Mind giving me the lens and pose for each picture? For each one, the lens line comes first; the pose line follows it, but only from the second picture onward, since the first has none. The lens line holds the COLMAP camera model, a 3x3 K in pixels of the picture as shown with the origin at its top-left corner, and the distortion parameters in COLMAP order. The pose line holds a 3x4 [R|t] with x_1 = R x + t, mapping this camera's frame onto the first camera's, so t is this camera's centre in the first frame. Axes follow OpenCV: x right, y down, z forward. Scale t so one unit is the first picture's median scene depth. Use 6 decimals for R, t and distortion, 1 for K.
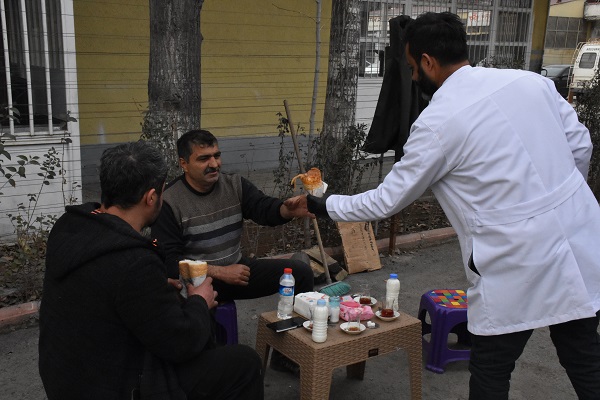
lens RADIAL K [[685.0, 0, 300.0], [0, 685.0, 200.0], [0, 0, 1]] dist [0.013781, 0.032360]
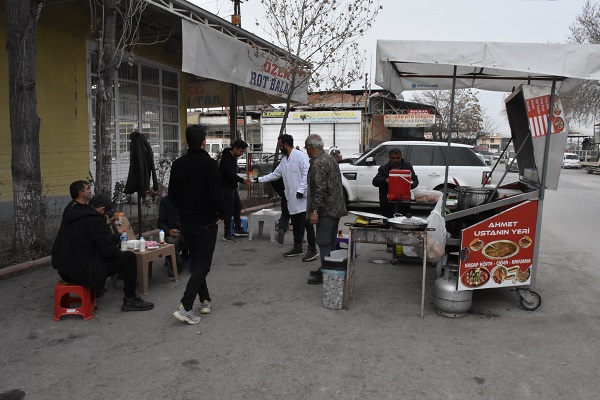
lens RADIAL K [[466.9, 0, 300.0], [0, 466.9, 200.0], [0, 0, 1]] dist [-0.119356, 0.004378]
pose [[0.824175, -0.079033, 0.560793, -0.269249], [0.124650, 0.991247, -0.043497, 0.085107], [-0.552447, 0.105752, 0.826813, -0.528653]]
